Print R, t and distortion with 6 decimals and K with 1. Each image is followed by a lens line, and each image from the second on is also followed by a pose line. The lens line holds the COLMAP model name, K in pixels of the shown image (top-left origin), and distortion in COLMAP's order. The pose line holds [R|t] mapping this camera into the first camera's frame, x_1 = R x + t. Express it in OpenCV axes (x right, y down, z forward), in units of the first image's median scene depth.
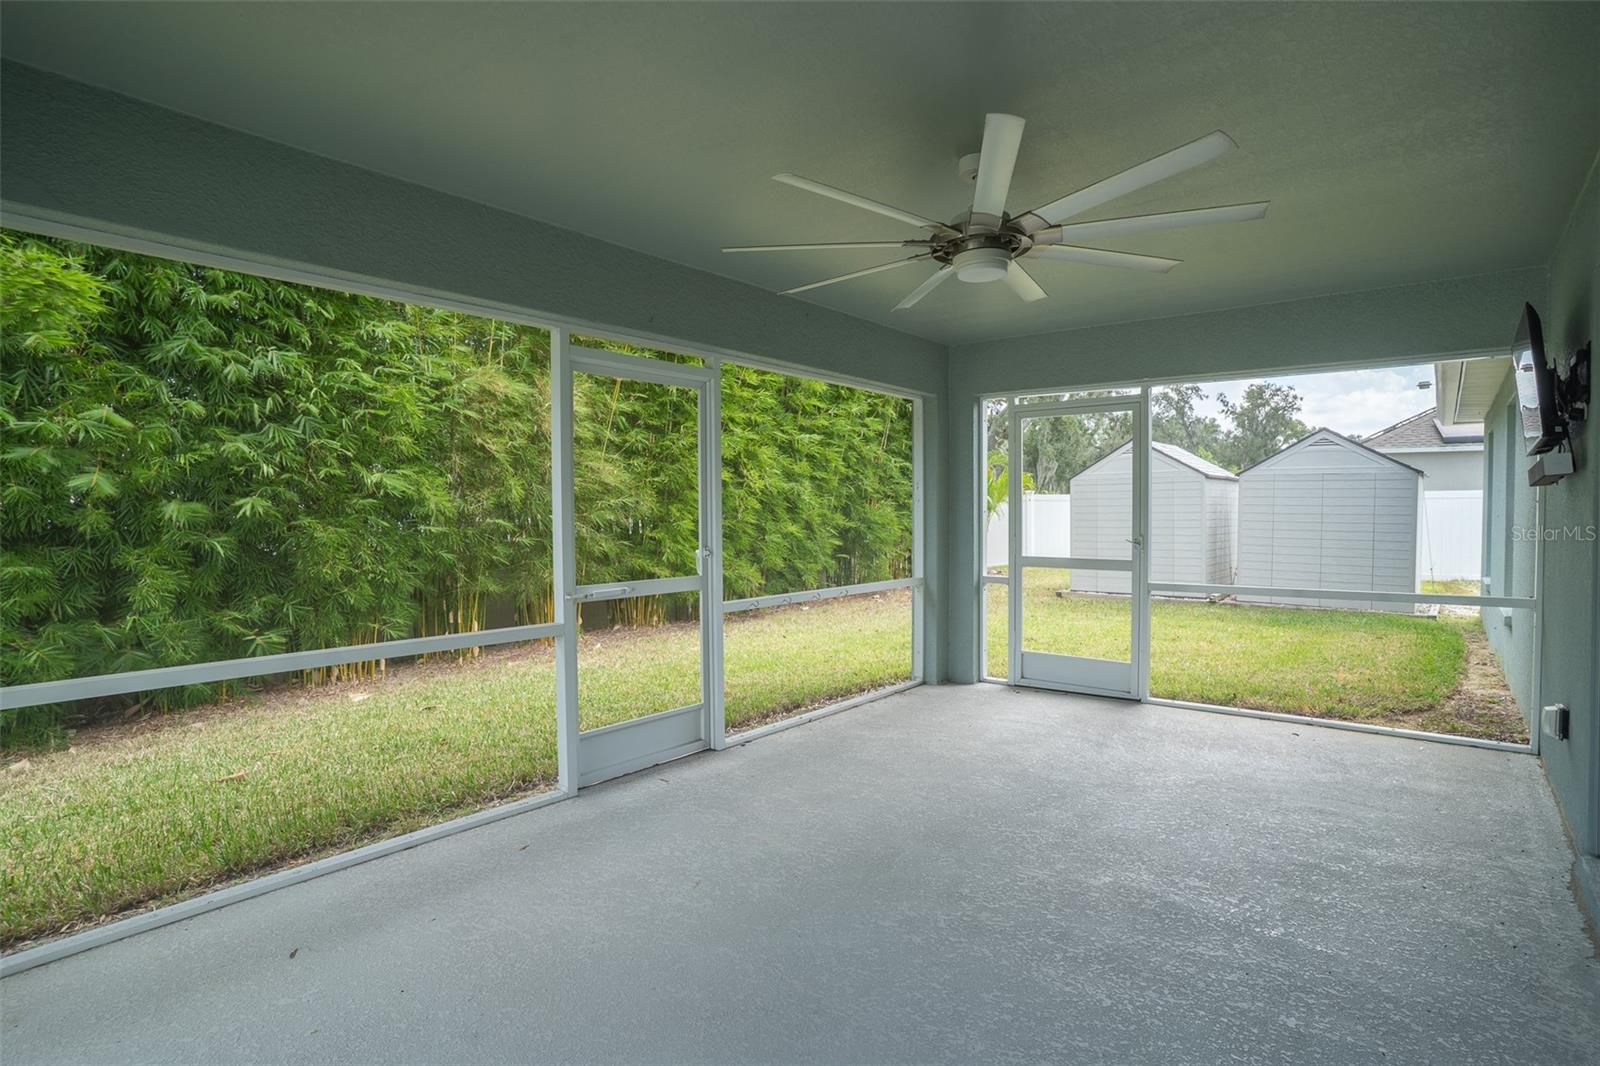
lens RADIAL K [[779.1, 0, 800.0], [0, 779.1, 533.0], [0, 0, 1]] dist [-0.061826, 0.023250]
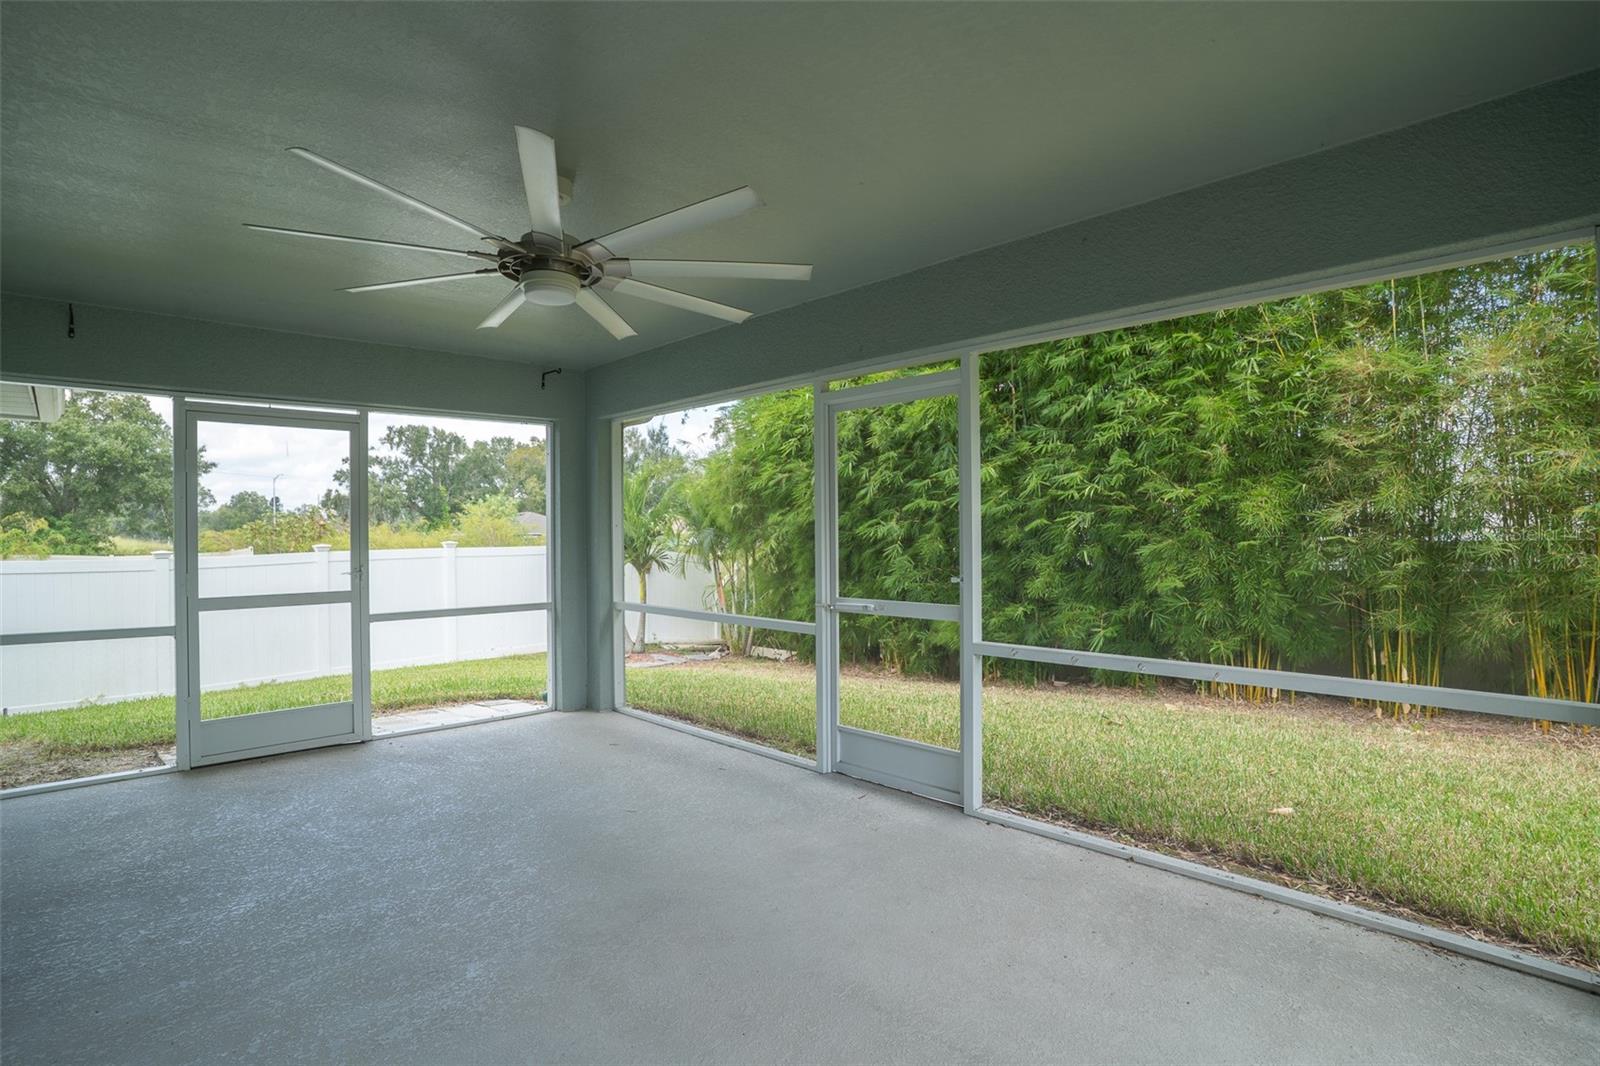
lens RADIAL K [[779.1, 0, 800.0], [0, 779.1, 533.0], [0, 0, 1]] dist [-0.061826, 0.023250]
pose [[-0.091427, 0.000065, -0.995812, 0.788525], [-0.016723, 0.999859, 0.001600, -0.025710], [0.995671, 0.016800, -0.091413, 0.937879]]
